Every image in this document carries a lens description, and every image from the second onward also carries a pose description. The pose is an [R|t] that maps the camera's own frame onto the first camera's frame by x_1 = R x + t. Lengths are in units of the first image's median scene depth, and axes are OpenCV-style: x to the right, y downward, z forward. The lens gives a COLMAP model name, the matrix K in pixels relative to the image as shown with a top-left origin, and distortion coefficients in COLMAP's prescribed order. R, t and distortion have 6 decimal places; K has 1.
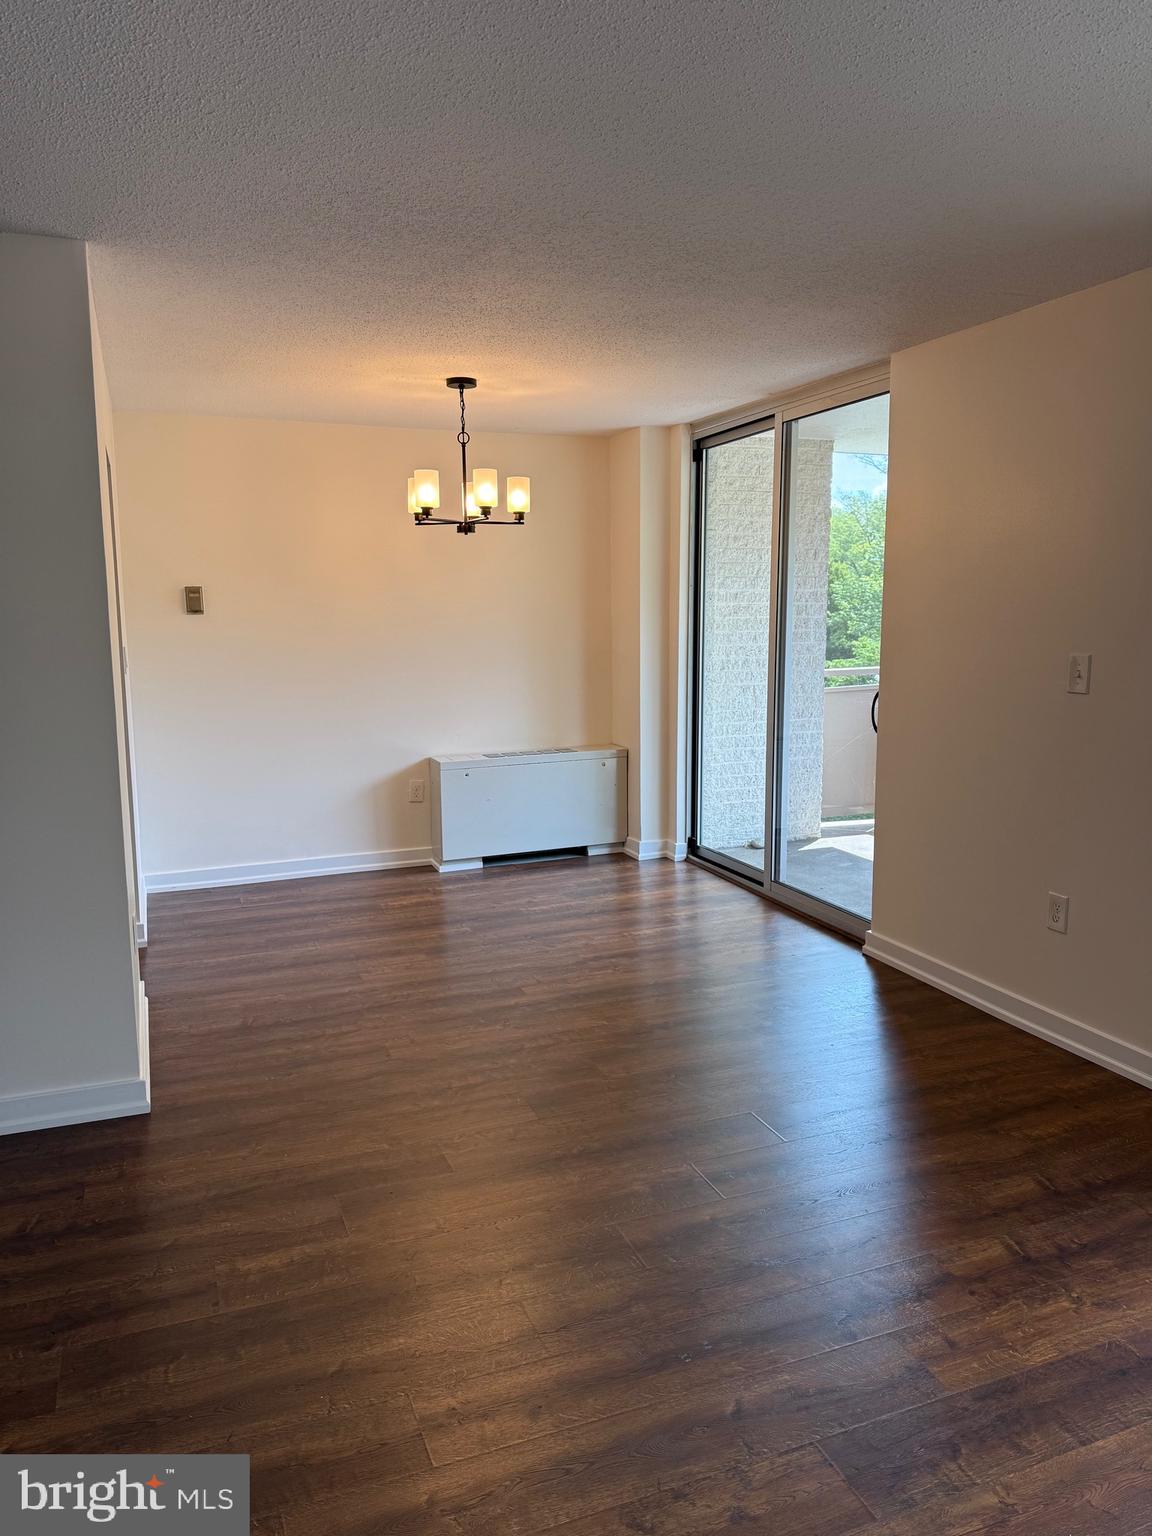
lens RADIAL K [[1081.4, 0, 575.8], [0, 1081.4, 764.7], [0, 0, 1]] dist [0.067971, -0.013111]
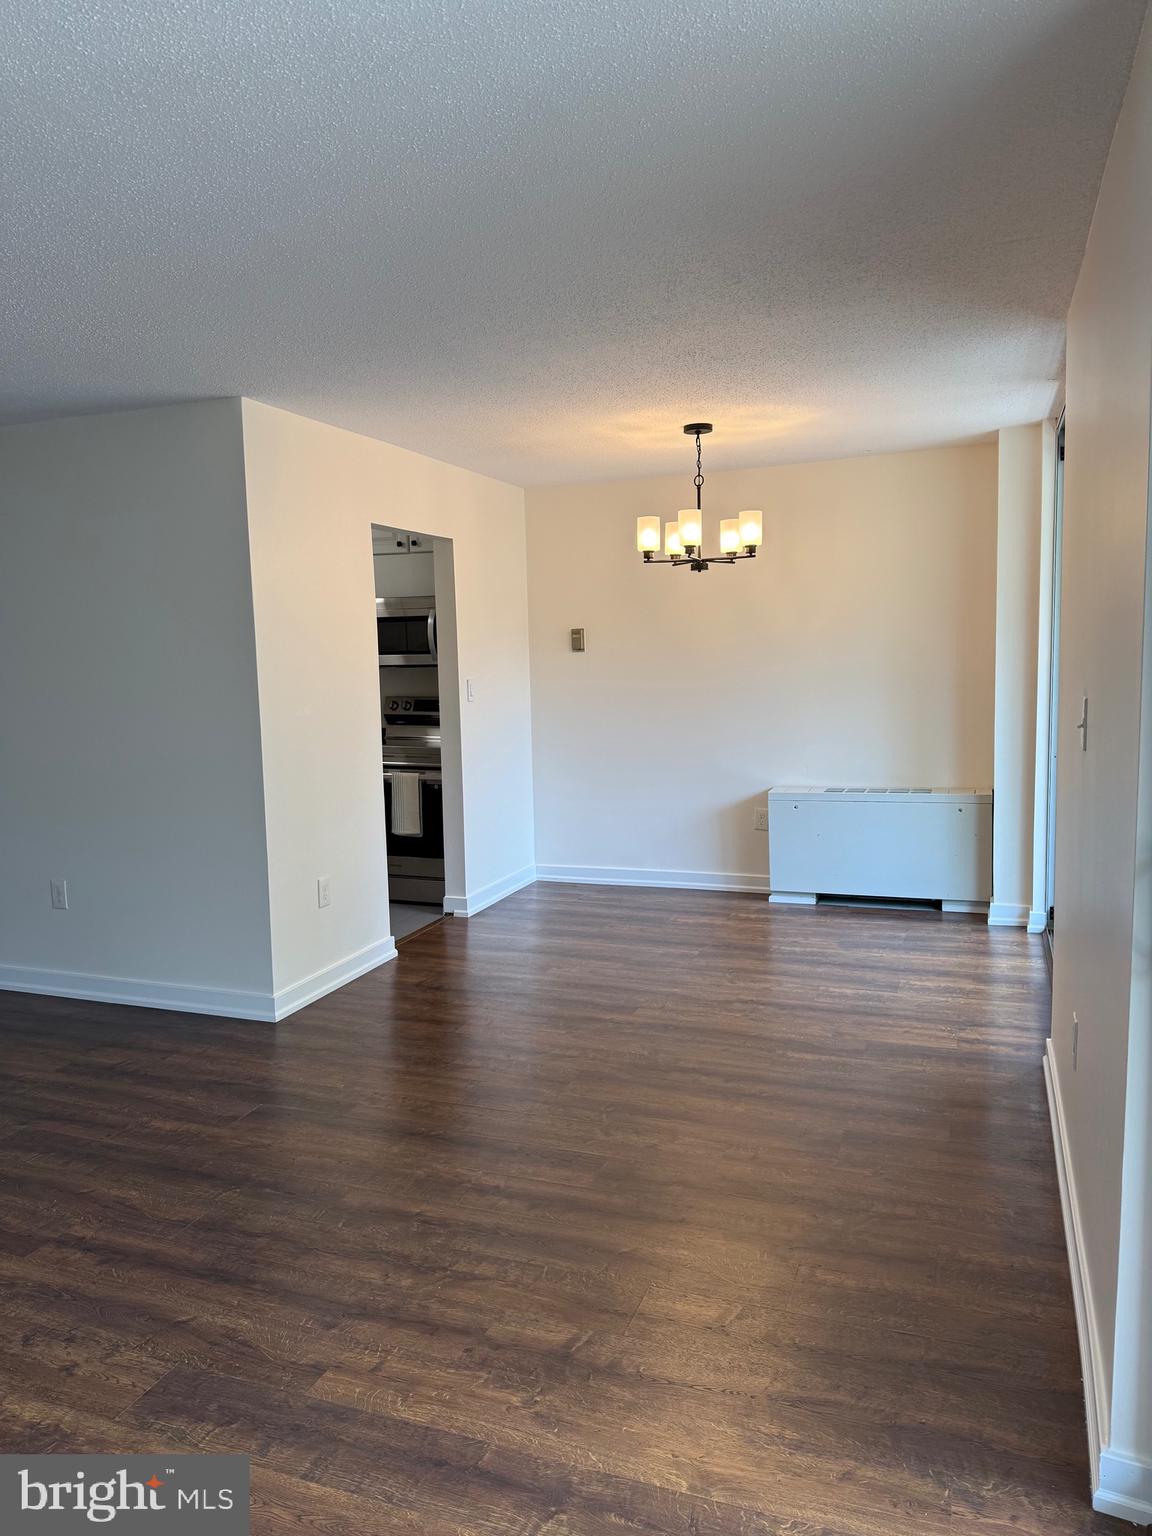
lens RADIAL K [[1081.4, 0, 575.2], [0, 1081.4, 771.3], [0, 0, 1]] dist [0.067971, -0.013111]
pose [[0.724936, 0.062553, -0.685970, 0.442727], [-0.074785, 0.997129, 0.011894, -0.020857], [0.684745, 0.042678, 0.727532, 0.140684]]
